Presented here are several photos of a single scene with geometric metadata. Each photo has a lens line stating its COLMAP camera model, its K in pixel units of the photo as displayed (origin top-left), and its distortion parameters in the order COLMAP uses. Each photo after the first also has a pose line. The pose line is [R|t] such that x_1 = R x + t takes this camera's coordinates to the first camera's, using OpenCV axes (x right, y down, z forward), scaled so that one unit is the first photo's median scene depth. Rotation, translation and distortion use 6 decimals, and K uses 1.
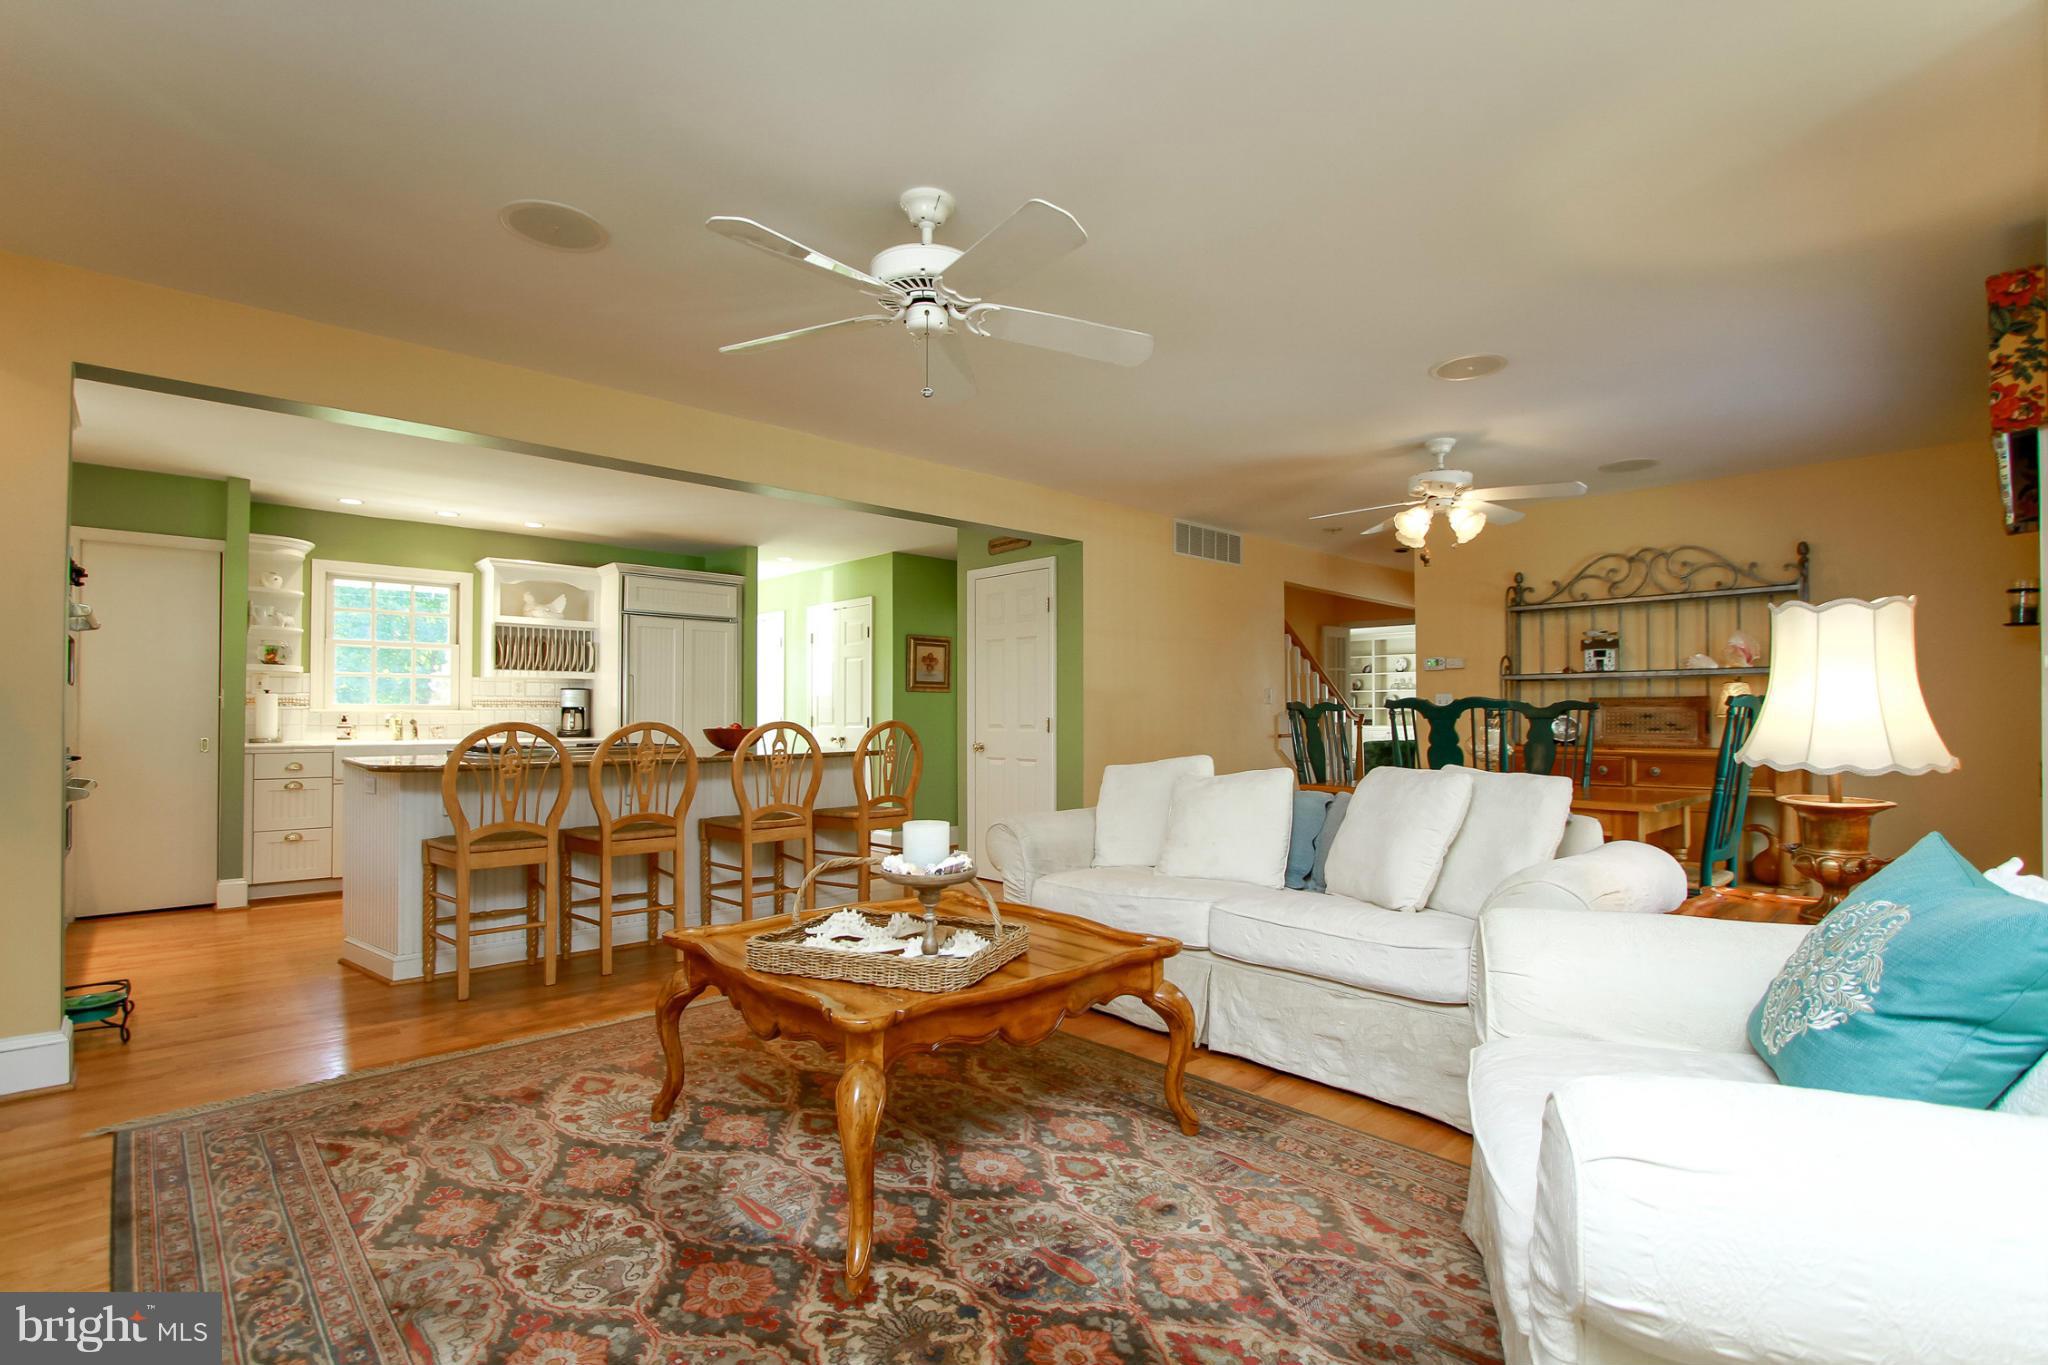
lens RADIAL K [[945.8, 0, 1024.1], [0, 945.8, 698.3], [0, 0, 1]] dist [-0.011228, 0.001345]
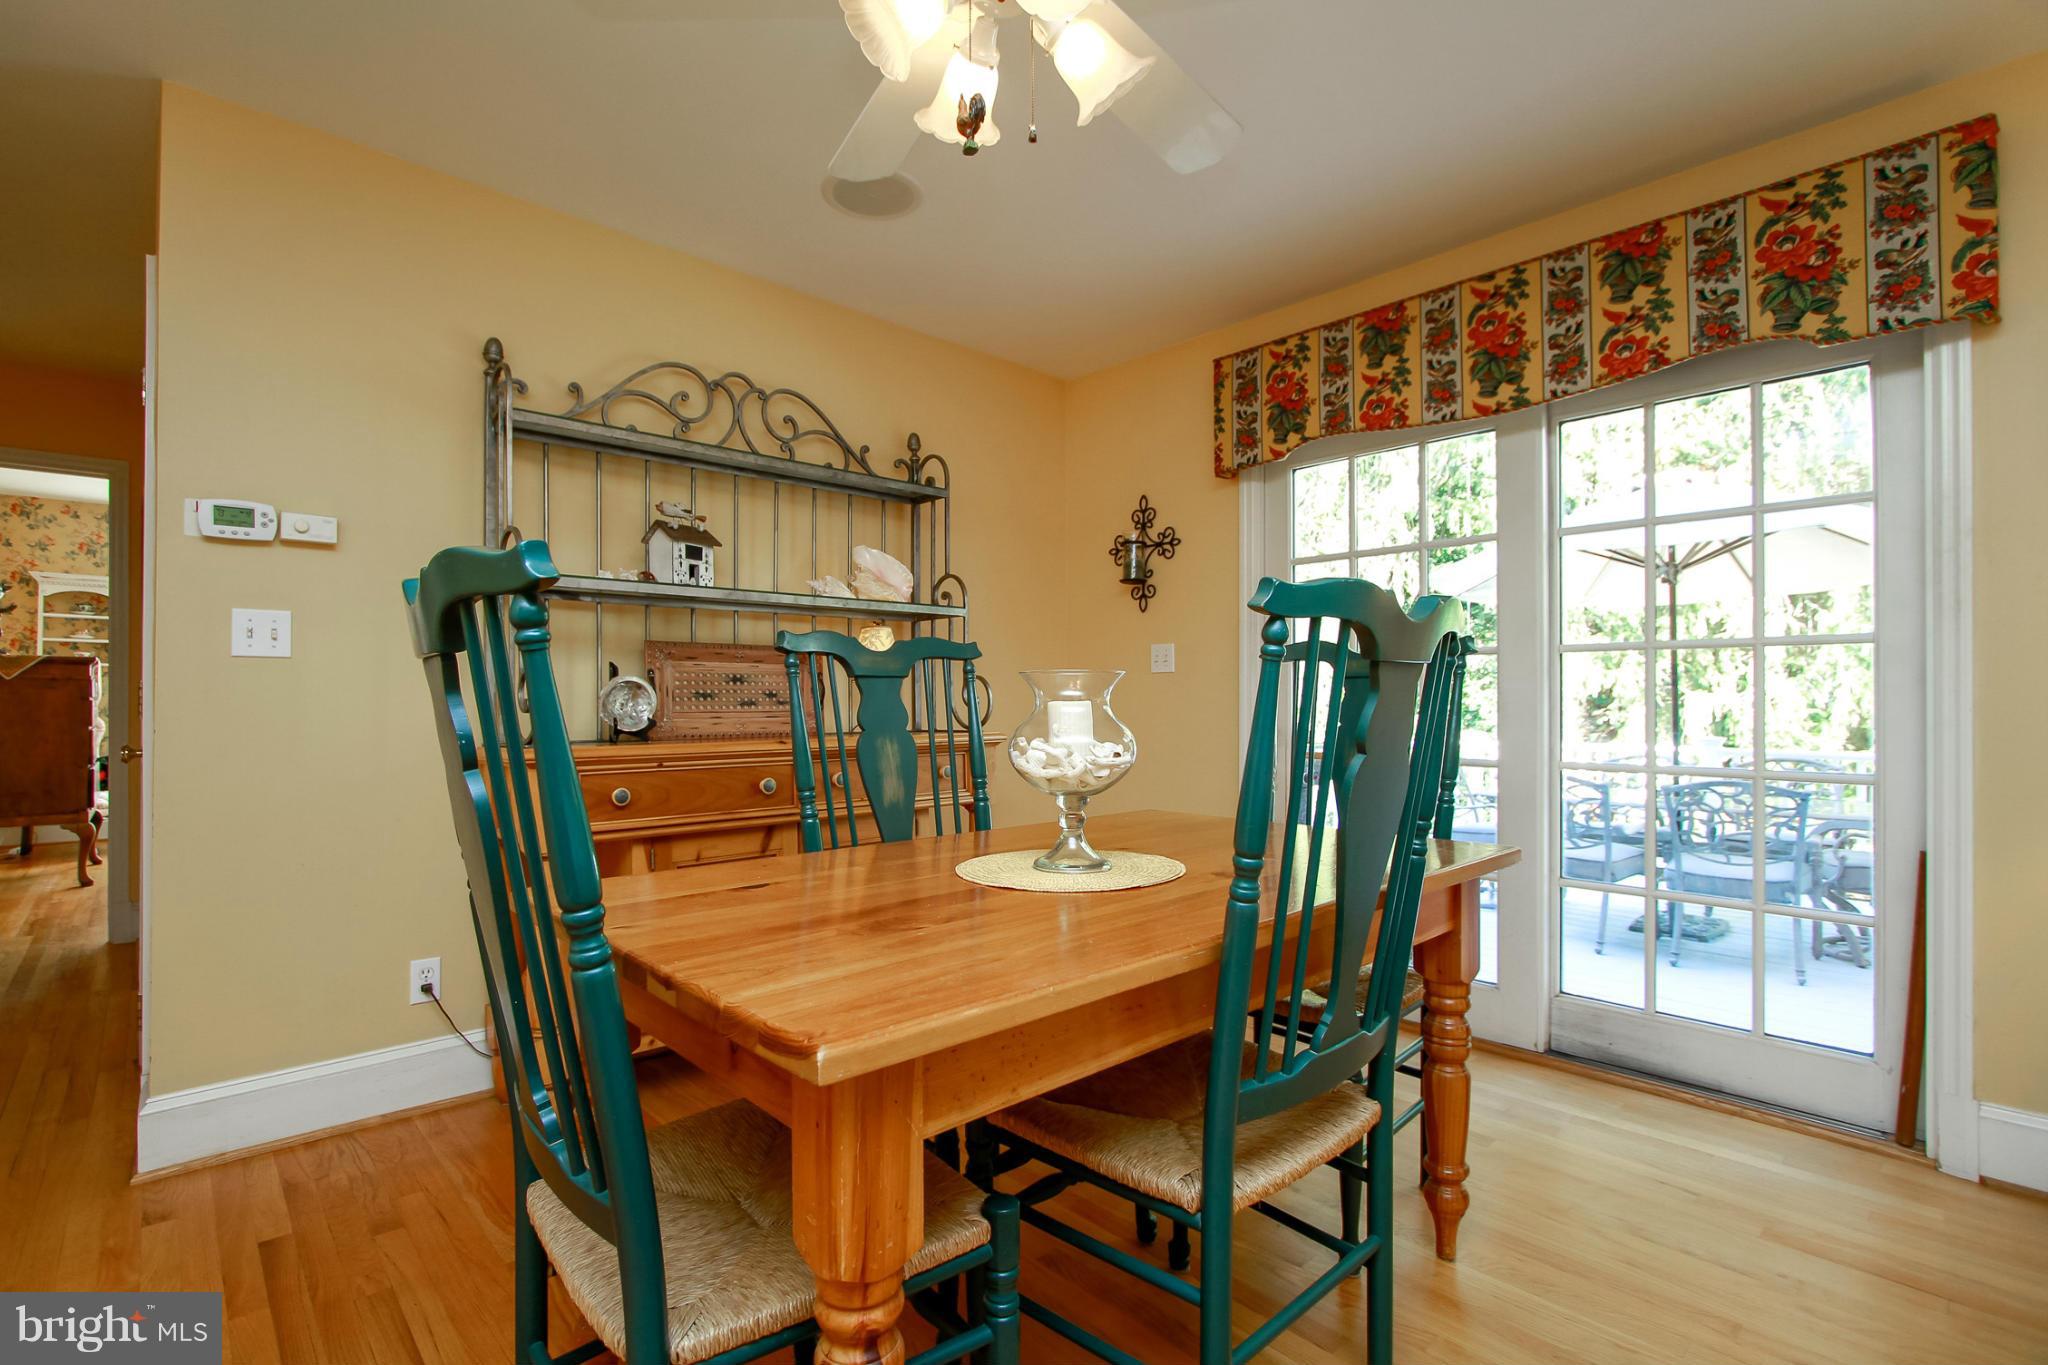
lens RADIAL K [[945.8, 0, 1007.9], [0, 945.8, 691.7], [0, 0, 1]] dist [-0.011228, 0.001345]
pose [[0.006426, 0.004300, 0.999970, 0.123893], [-0.019690, 0.999797, -0.004173, 0.028101], [-0.999785, -0.019663, 0.006509, 0.919829]]
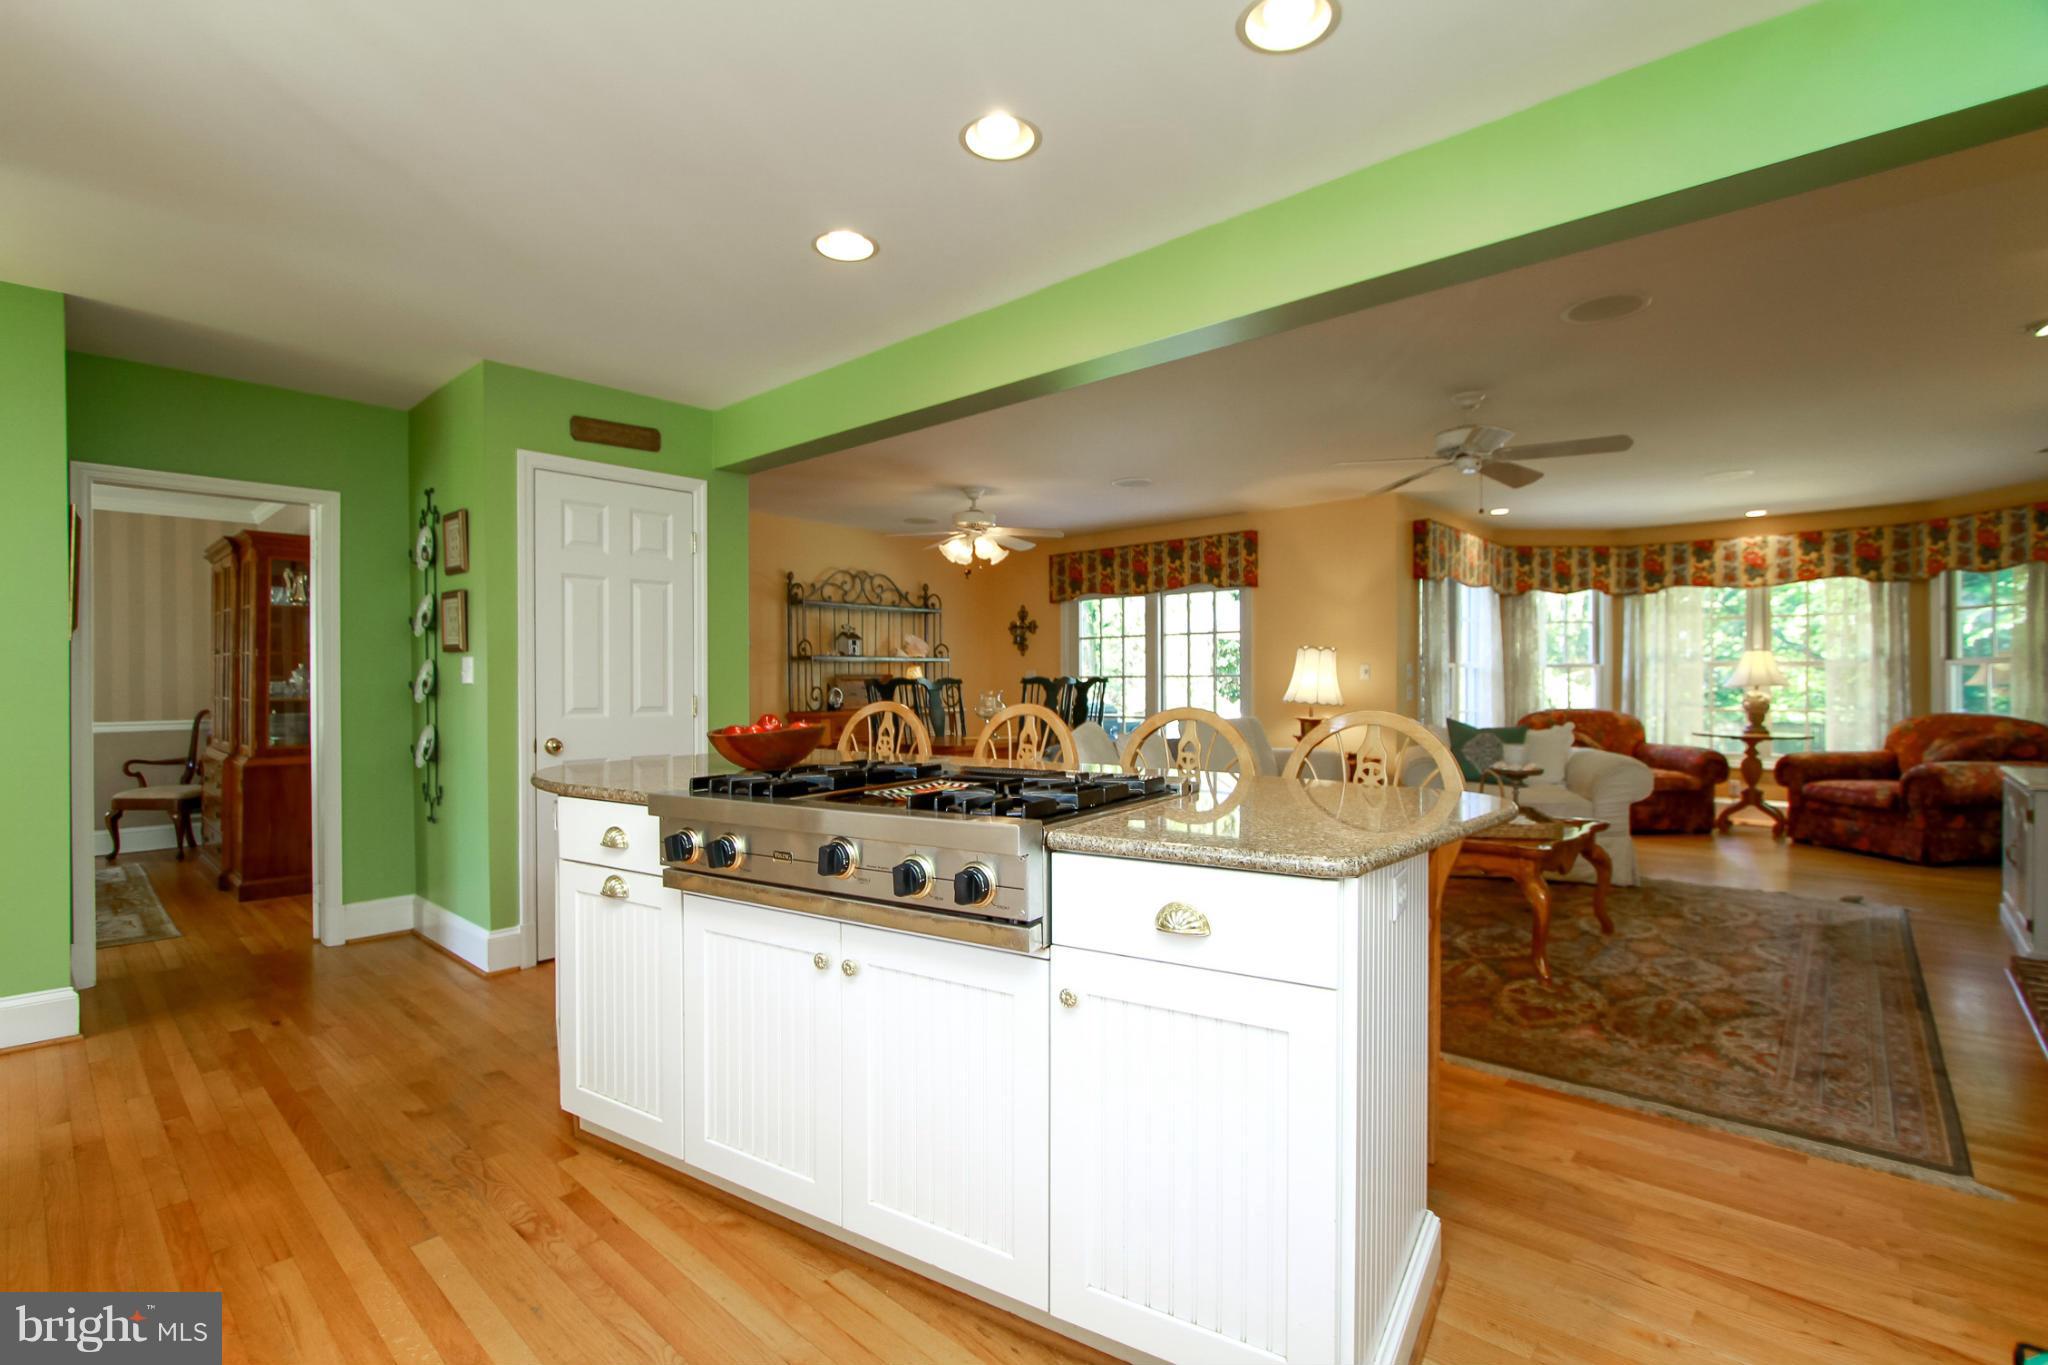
lens RADIAL K [[945.8, 0, 1021.1], [0, 945.8, 687.0], [0, 0, 1]] dist [-0.011228, 0.001345]
pose [[-0.084178, -0.009319, 0.996407, -0.871309], [-0.016401, 0.999834, 0.007965, 0.002141], [-0.996316, -0.015672, -0.084316, 0.967468]]
